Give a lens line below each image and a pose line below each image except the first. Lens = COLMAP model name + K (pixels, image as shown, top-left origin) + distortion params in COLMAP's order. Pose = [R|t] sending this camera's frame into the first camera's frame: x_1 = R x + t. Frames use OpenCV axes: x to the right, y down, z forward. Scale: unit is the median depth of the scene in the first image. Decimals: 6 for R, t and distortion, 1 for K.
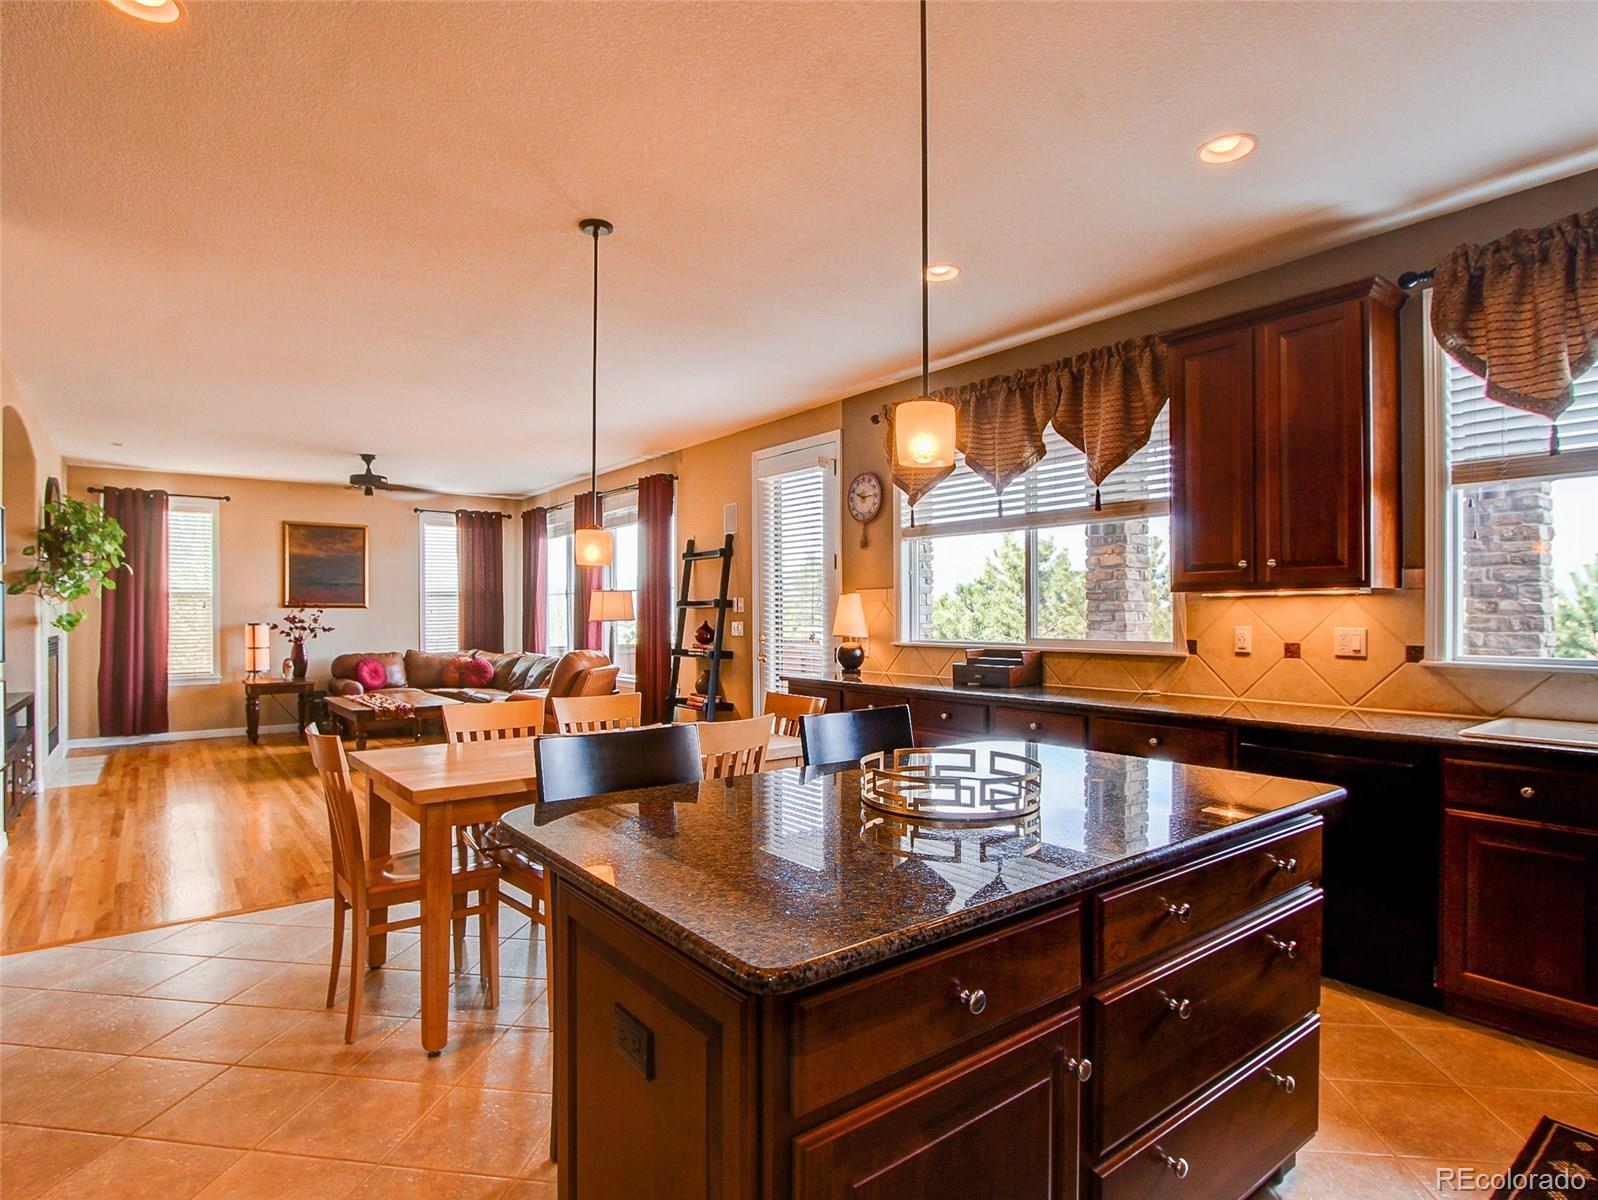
lens RADIAL K [[848.4, 0, 794.8], [0, 848.4, 604.1], [0, 0, 1]] dist [-0.001806, 0.001082]
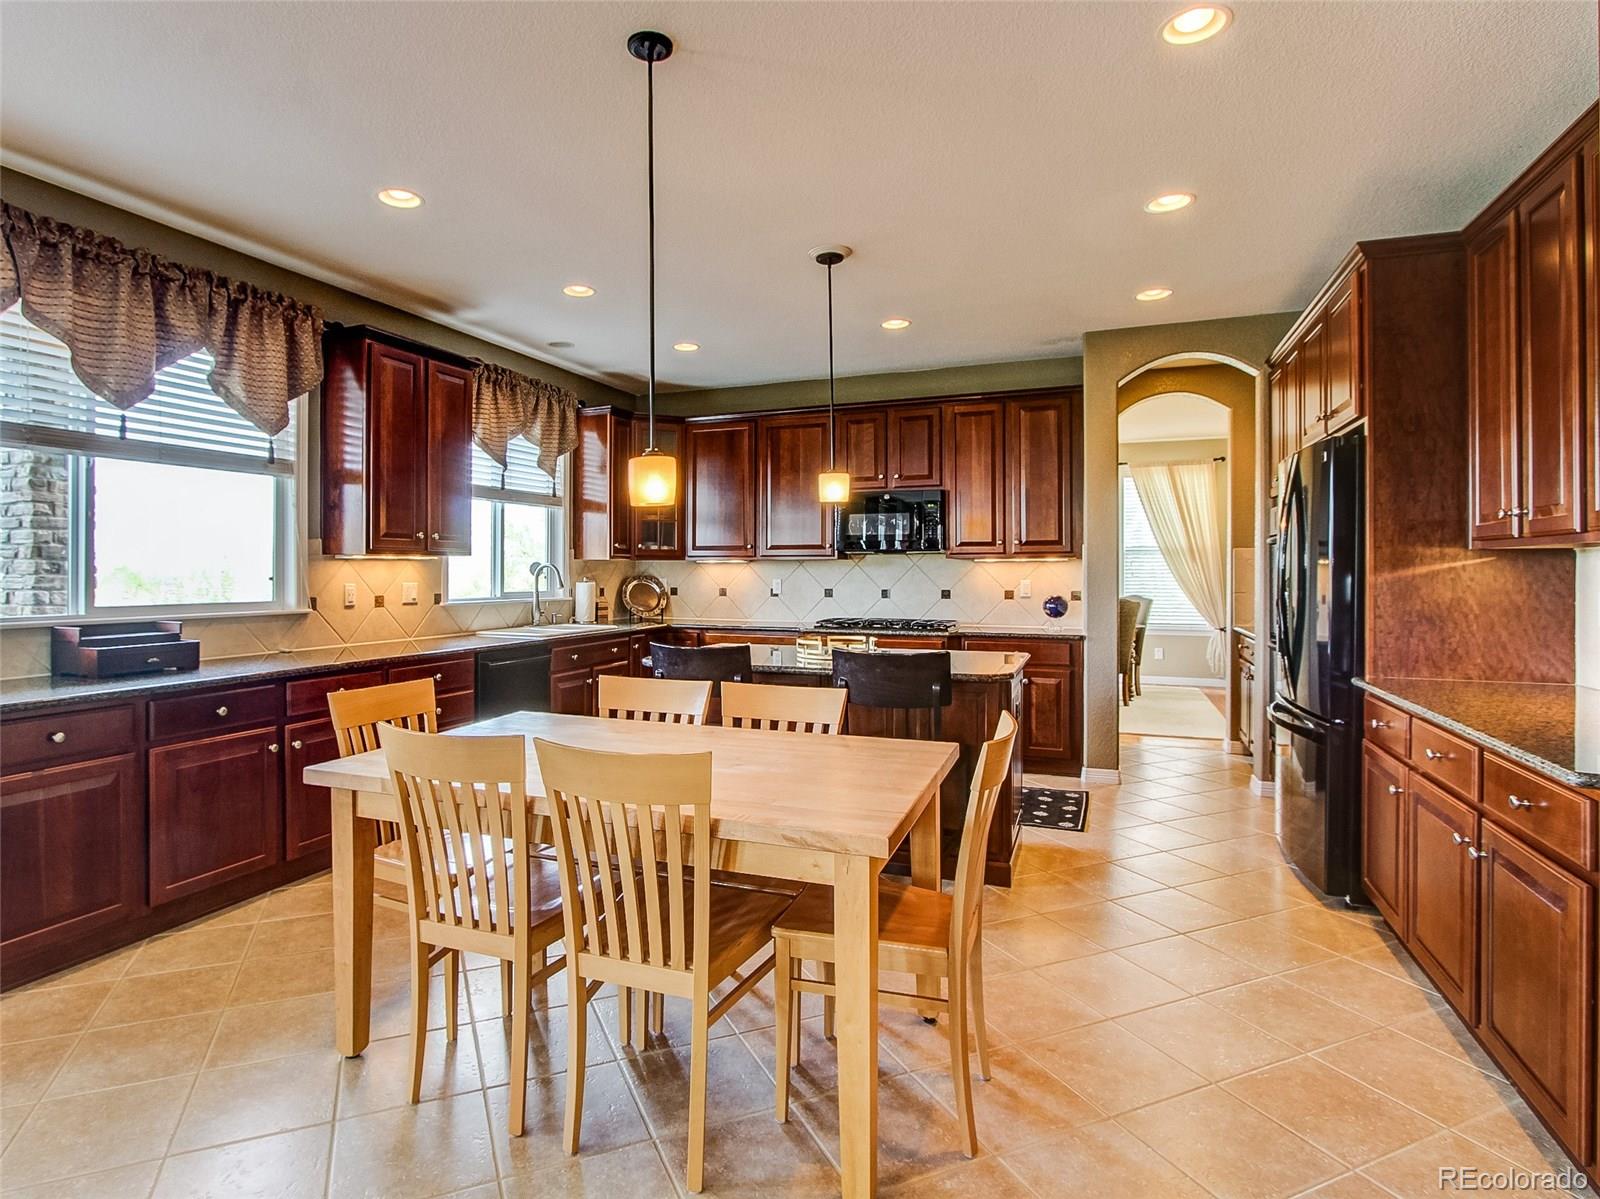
lens RADIAL K [[849.4, 0, 797.8], [0, 849.4, 585.4], [0, 0, 1]] dist [-0.001806, 0.001082]
pose [[-0.526713, -0.010989, 0.849972, -0.673817], [-0.007286, 0.999938, 0.008413, 0.011235], [-0.850012, -0.001762, -0.526760, 0.894278]]
